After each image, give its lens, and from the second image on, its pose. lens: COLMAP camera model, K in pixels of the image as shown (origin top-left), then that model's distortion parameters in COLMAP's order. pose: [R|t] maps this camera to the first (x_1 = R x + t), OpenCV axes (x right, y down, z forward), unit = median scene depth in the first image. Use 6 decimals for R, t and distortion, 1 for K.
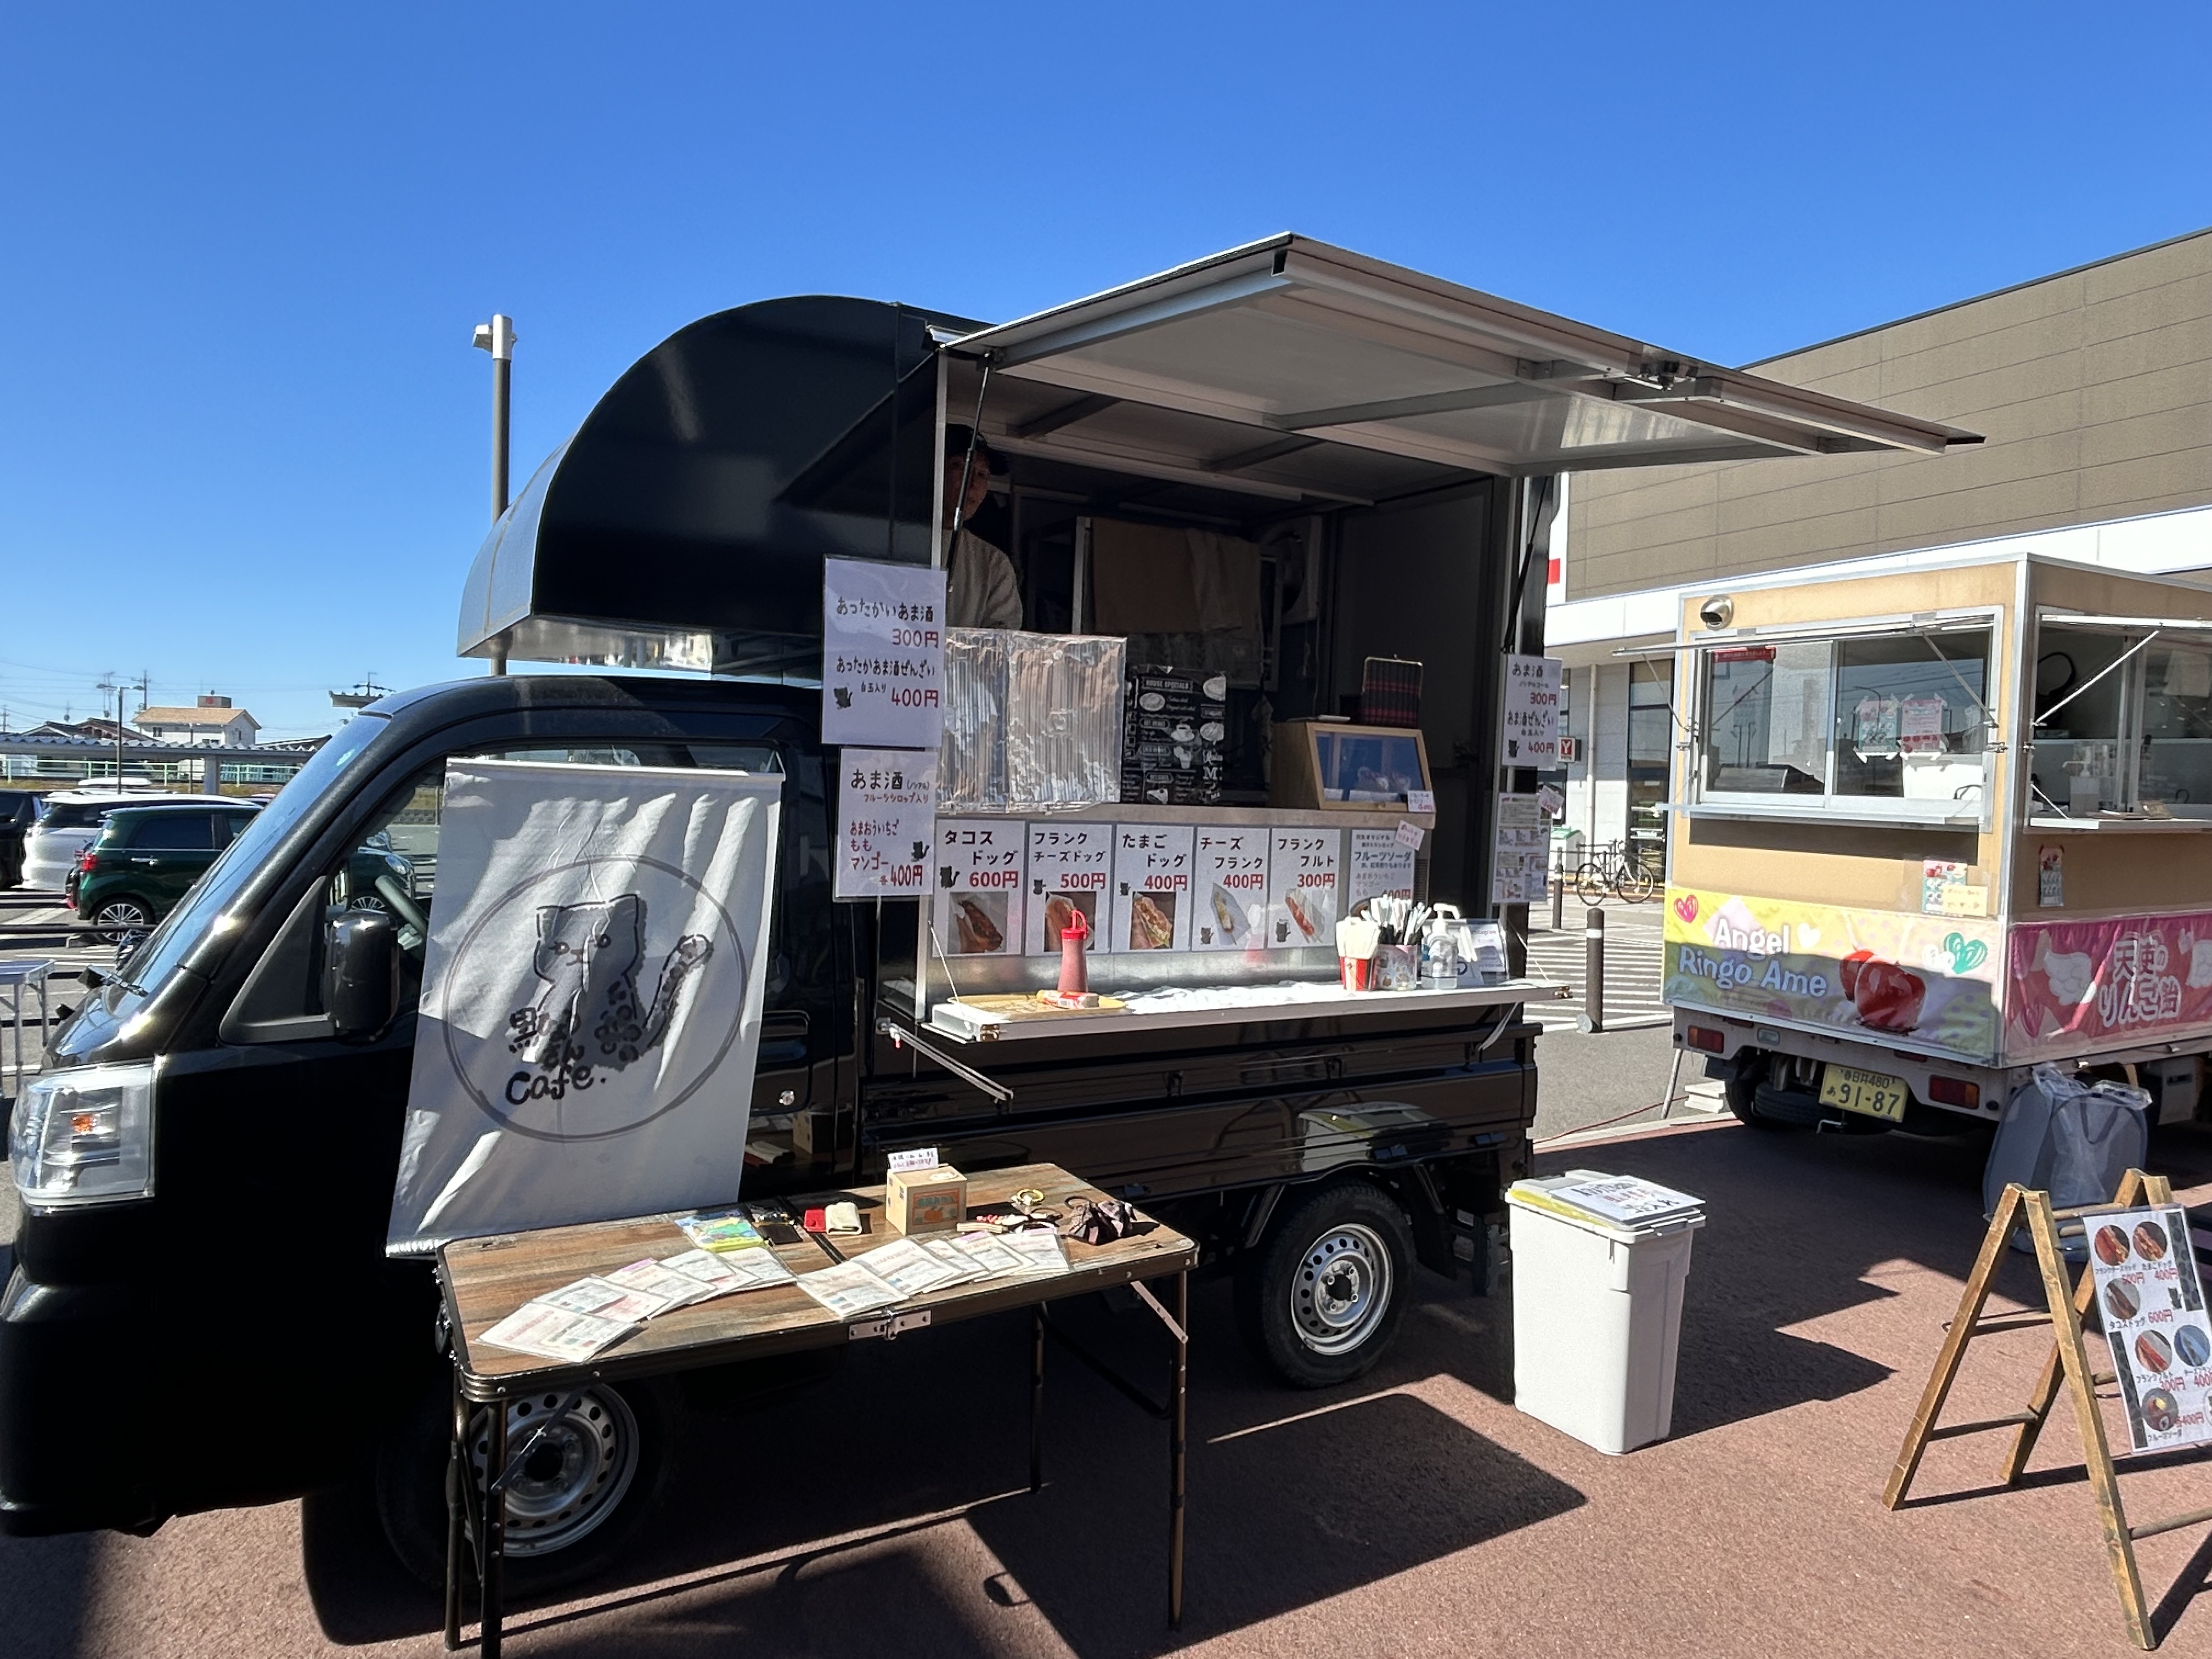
lens RADIAL K [[1347.4, 0, 1106.8], [0, 1347.4, 828.2], [0, 0, 1]] dist [-0.002246, -0.000052]
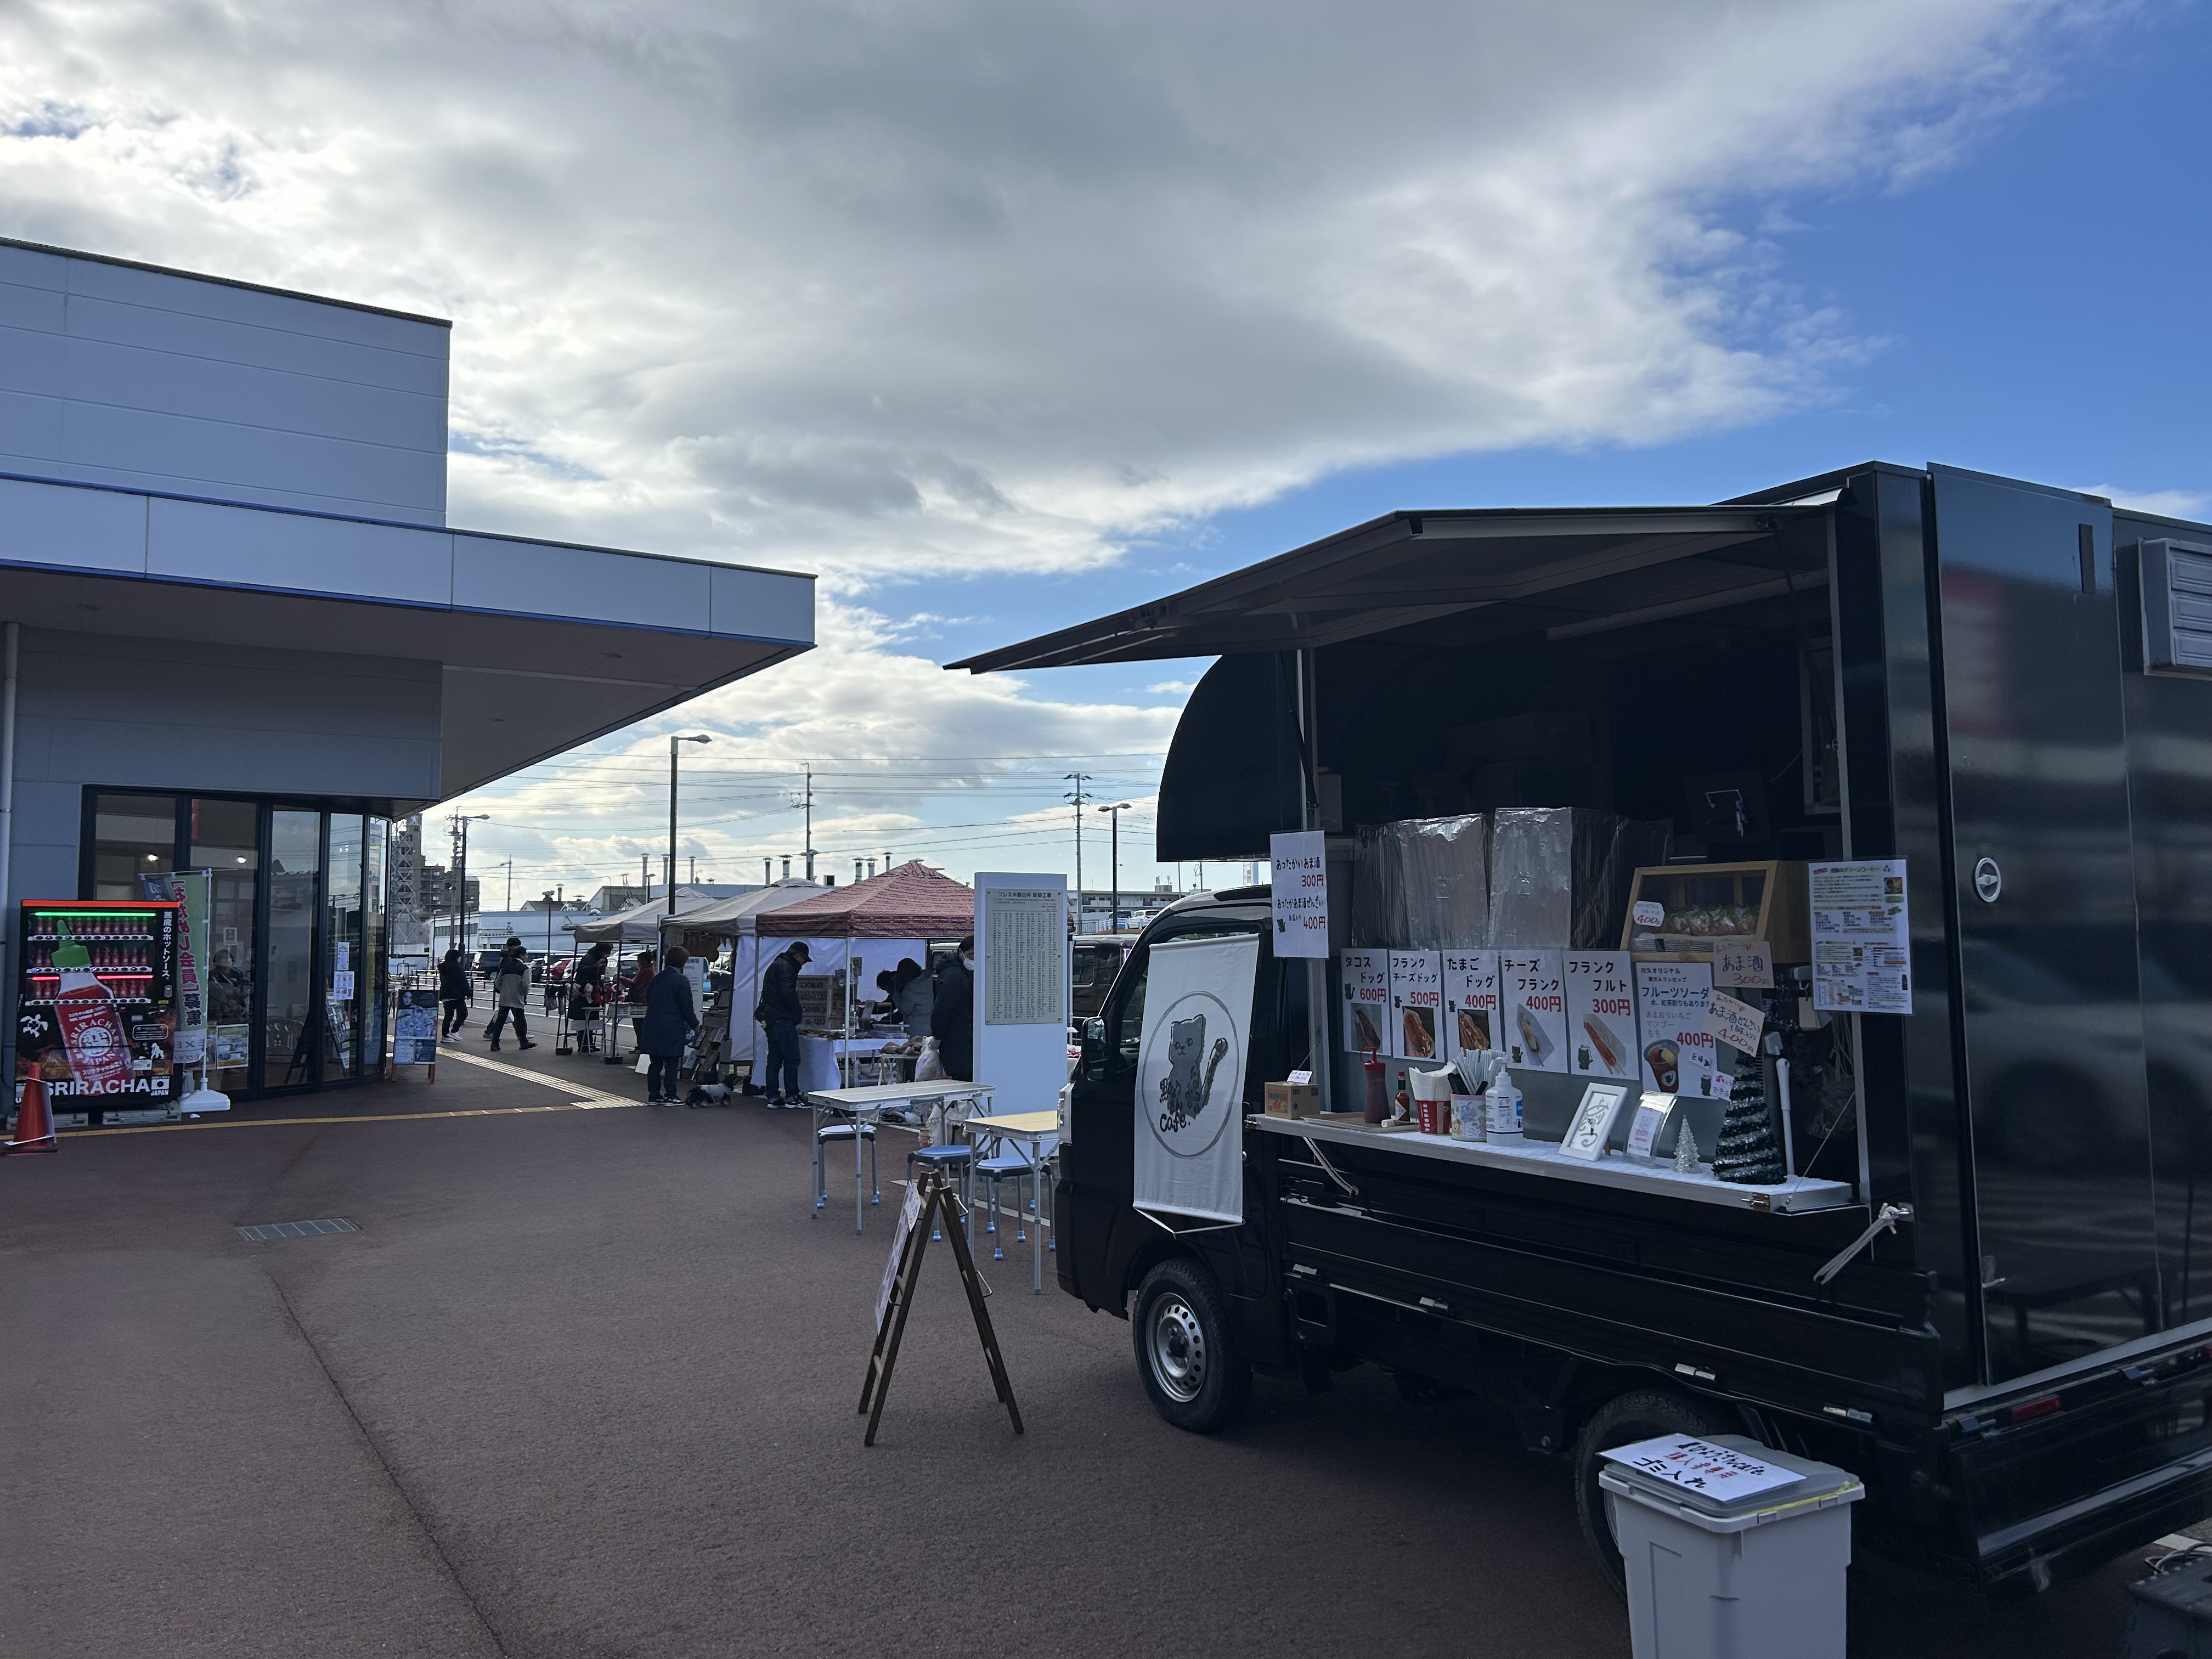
lens RADIAL K [[1645.3, 0, 1107.1], [0, 1645.3, 823.4], [0, 0, 1]] dist [0.003901, 0.000704]
pose [[0.045027, -0.100839, -0.993883, 1.343357], [-0.016028, 0.994691, -0.101647, 0.036031], [0.998857, 0.020507, 0.043172, 0.625641]]
